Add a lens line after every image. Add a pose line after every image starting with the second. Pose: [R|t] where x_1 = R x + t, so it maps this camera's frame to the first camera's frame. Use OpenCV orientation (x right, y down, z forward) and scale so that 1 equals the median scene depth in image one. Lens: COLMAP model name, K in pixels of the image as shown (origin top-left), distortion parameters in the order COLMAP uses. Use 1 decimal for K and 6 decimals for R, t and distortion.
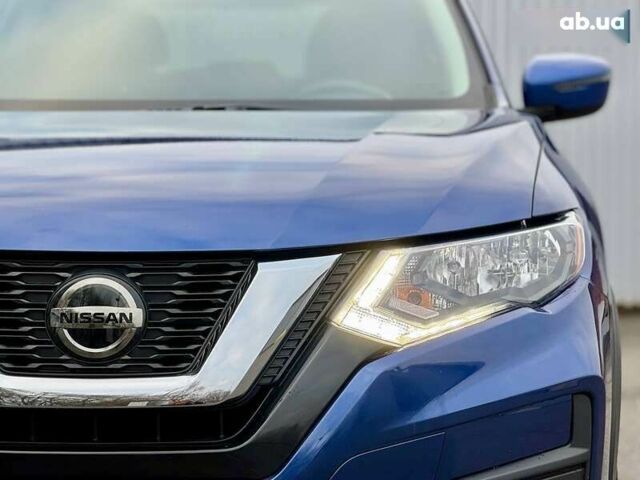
lens RADIAL K [[1852.6, 0, 320.0], [0, 1852.6, 240.0], [0, 0, 1]] dist [0.034712, 0.892427]
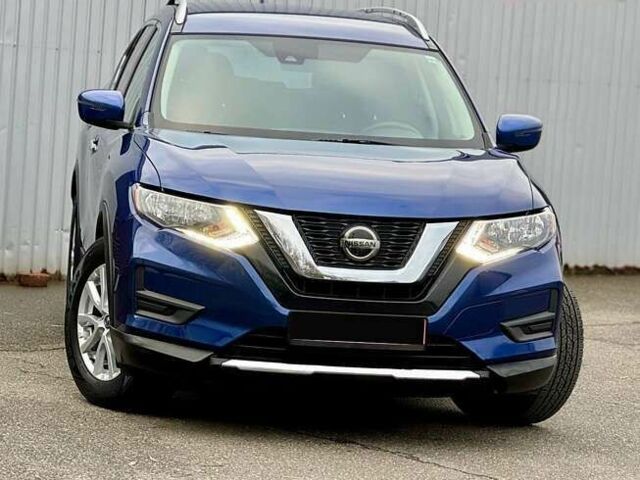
lens RADIAL K [[2522.2, 0, 320.0], [0, 2522.2, 240.0], [0, 0, 1]] dist [-0.158727, -2.279817]
pose [[0.985887, 0.053133, 0.158755, -0.655437], [-0.056085, 0.998325, 0.014174, -0.004725], [-0.157736, -0.022878, 0.987216, -2.062458]]
